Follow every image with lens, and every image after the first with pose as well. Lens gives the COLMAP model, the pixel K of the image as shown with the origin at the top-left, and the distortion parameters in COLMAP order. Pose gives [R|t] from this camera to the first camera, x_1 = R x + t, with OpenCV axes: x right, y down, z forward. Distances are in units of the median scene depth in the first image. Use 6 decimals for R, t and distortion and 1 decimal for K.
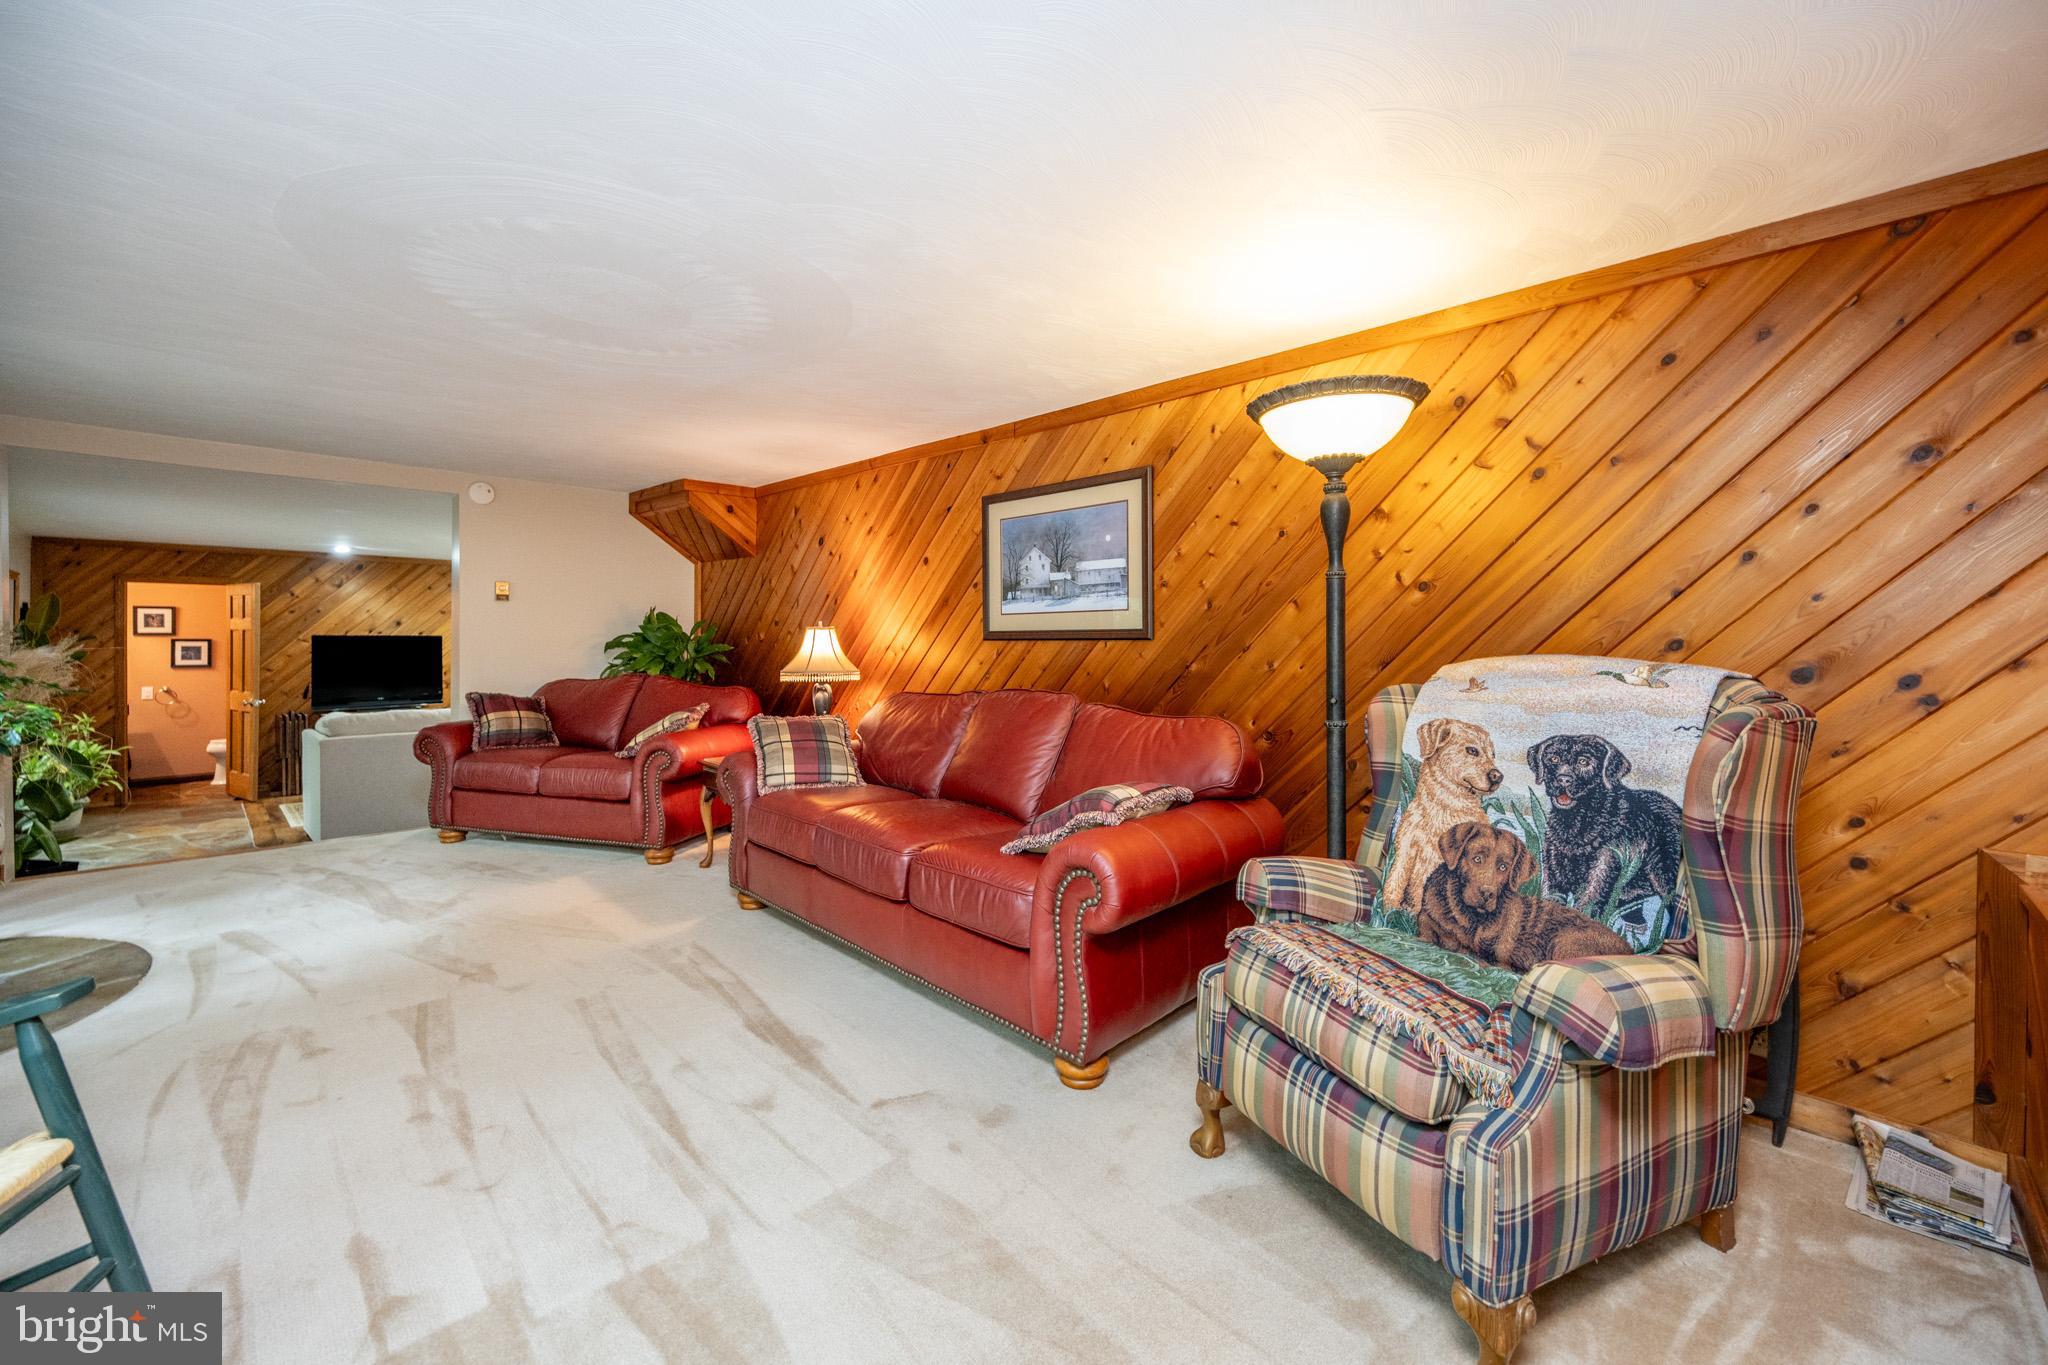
lens RADIAL K [[822.1, 0, 1024.3], [0, 822.1, 629.1], [0, 0, 1]] dist [-0.001335, 0.000213]
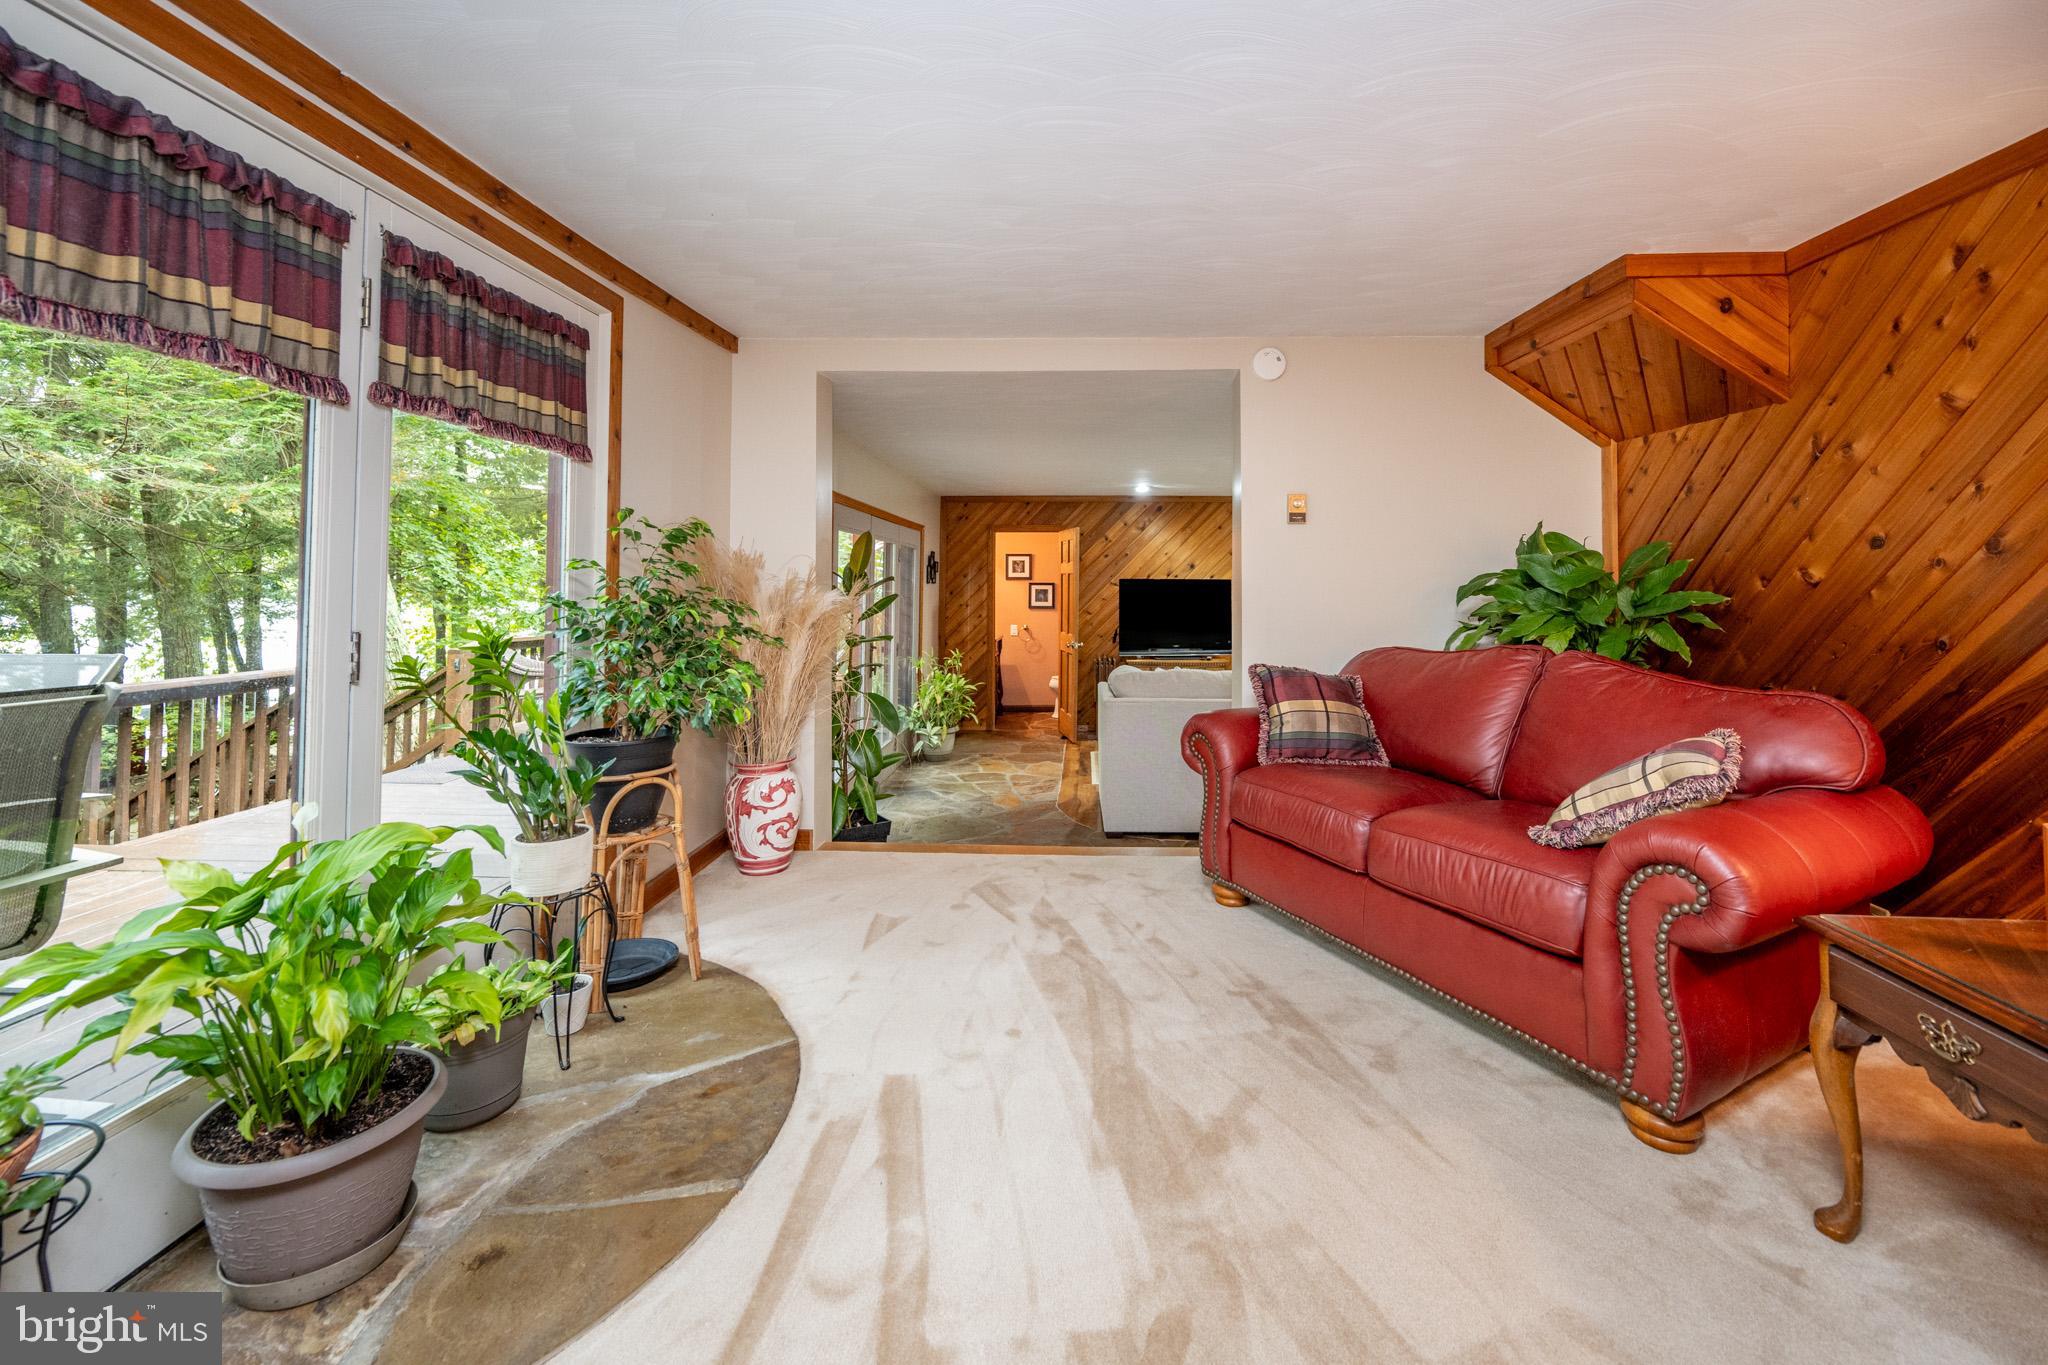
lens RADIAL K [[822.1, 0, 1029.7], [0, 822.1, 580.2], [0, 0, 1]] dist [-0.001335, 0.000213]
pose [[0.647254, -0.002394, -0.762271, -0.378641], [0.006577, 0.999975, 0.002443, 0.011838], [0.762246, -0.006595, 0.647254, 0.571046]]
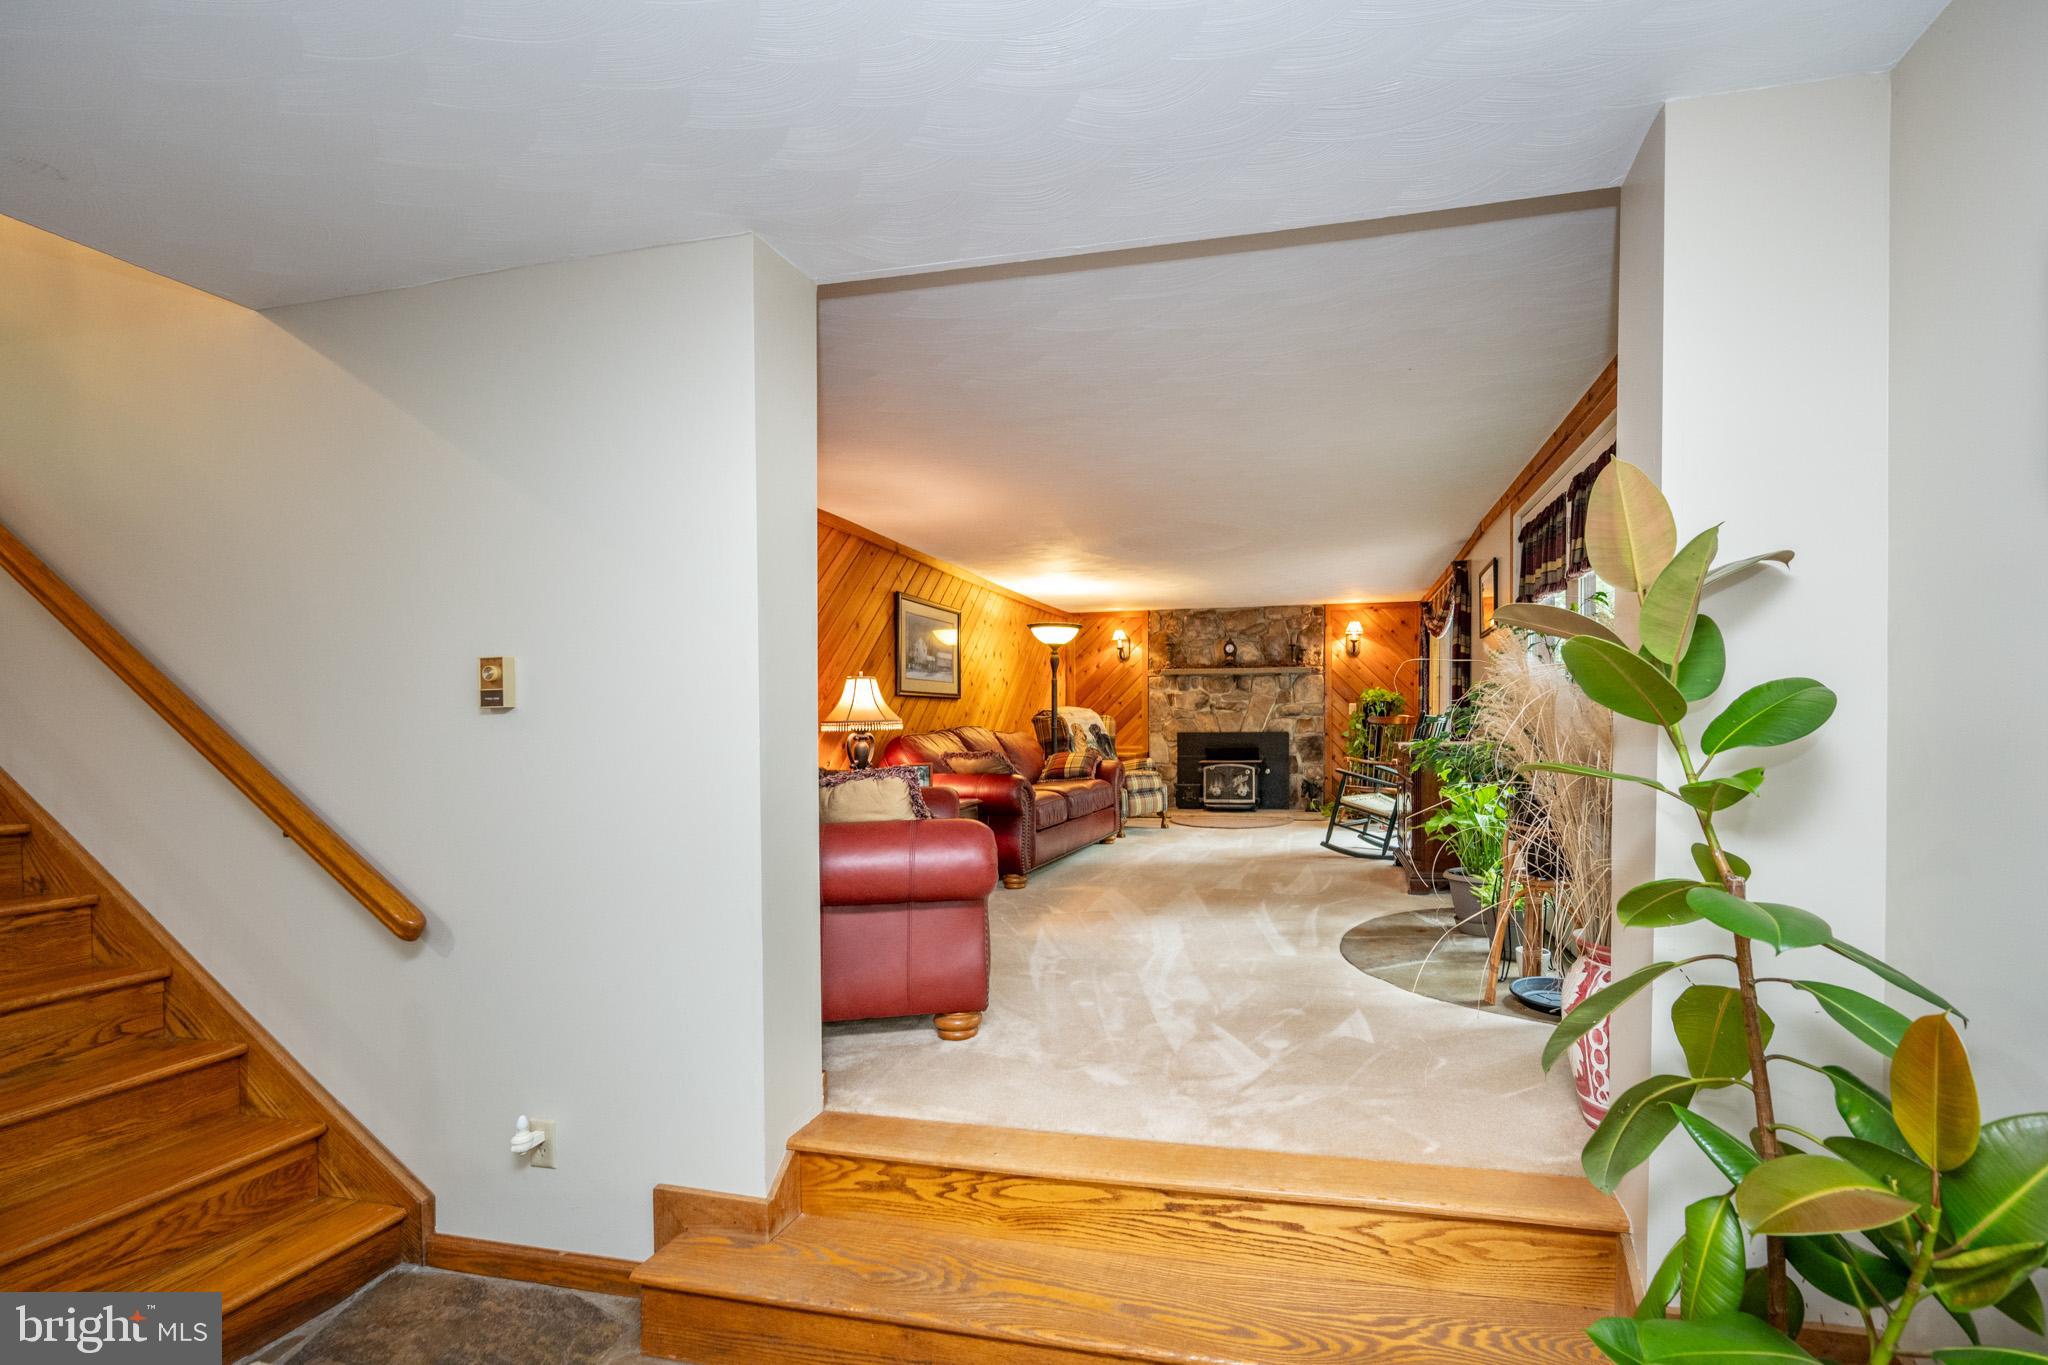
lens RADIAL K [[822.1, 0, 1030.4], [0, 822.1, 761.6], [0, 0, 1]] dist [-0.001335, 0.000213]
pose [[-0.407372, -0.040341, 0.912371, -1.462439], [-0.006939, 0.999132, 0.041079, 0.068585], [-0.913236, 0.010404, -0.407299, 1.412866]]
